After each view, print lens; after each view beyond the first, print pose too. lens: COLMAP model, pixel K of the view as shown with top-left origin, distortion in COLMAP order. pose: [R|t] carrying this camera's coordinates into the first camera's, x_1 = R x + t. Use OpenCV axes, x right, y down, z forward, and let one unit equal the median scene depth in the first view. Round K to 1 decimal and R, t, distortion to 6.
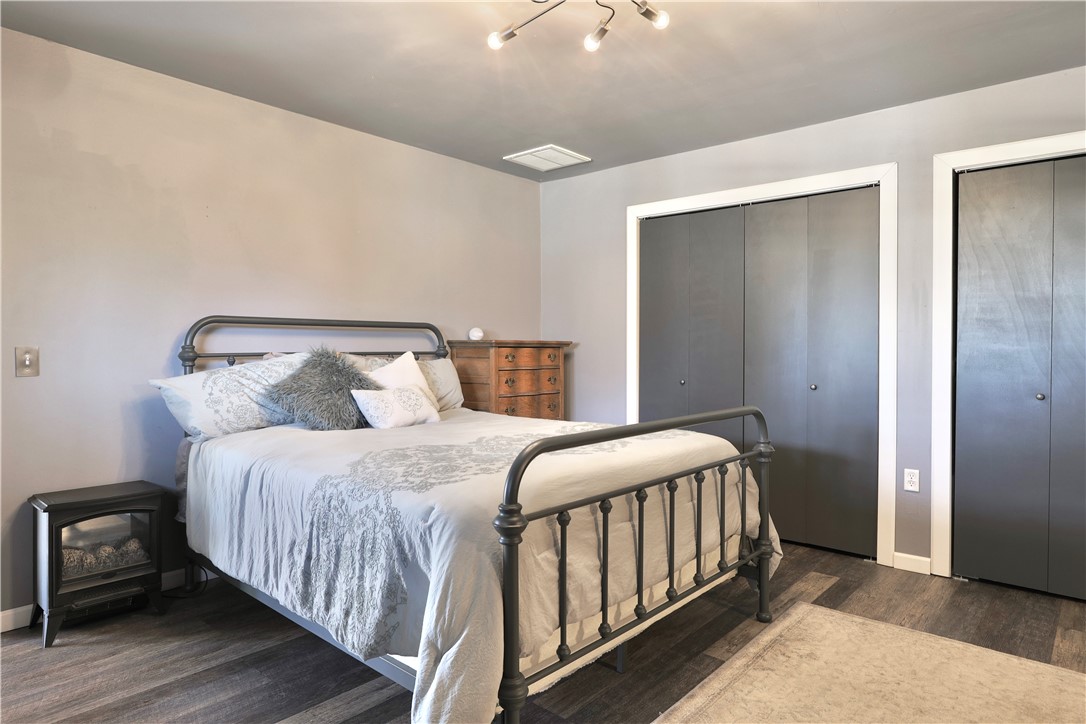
lens RADIAL K [[645.4, 0, 528.0], [0, 645.4, 352.4], [0, 0, 1]] dist [-0.031317, 0.021120]
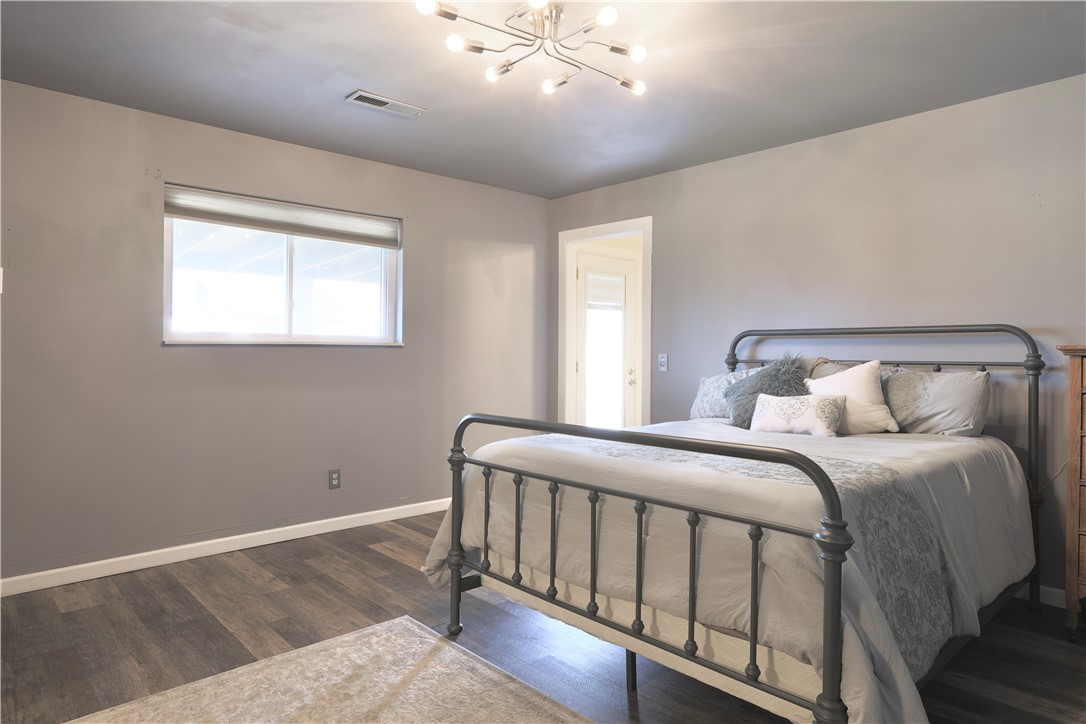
lens RADIAL K [[645.4, 0, 528.0], [0, 645.4, 352.4], [0, 0, 1]] dist [-0.031317, 0.021120]
pose [[-0.089557, -0.001223, -0.995981, 0.854486], [-0.007605, 0.999971, -0.000544, -0.008917], [0.995953, 0.007526, -0.089564, 0.694640]]
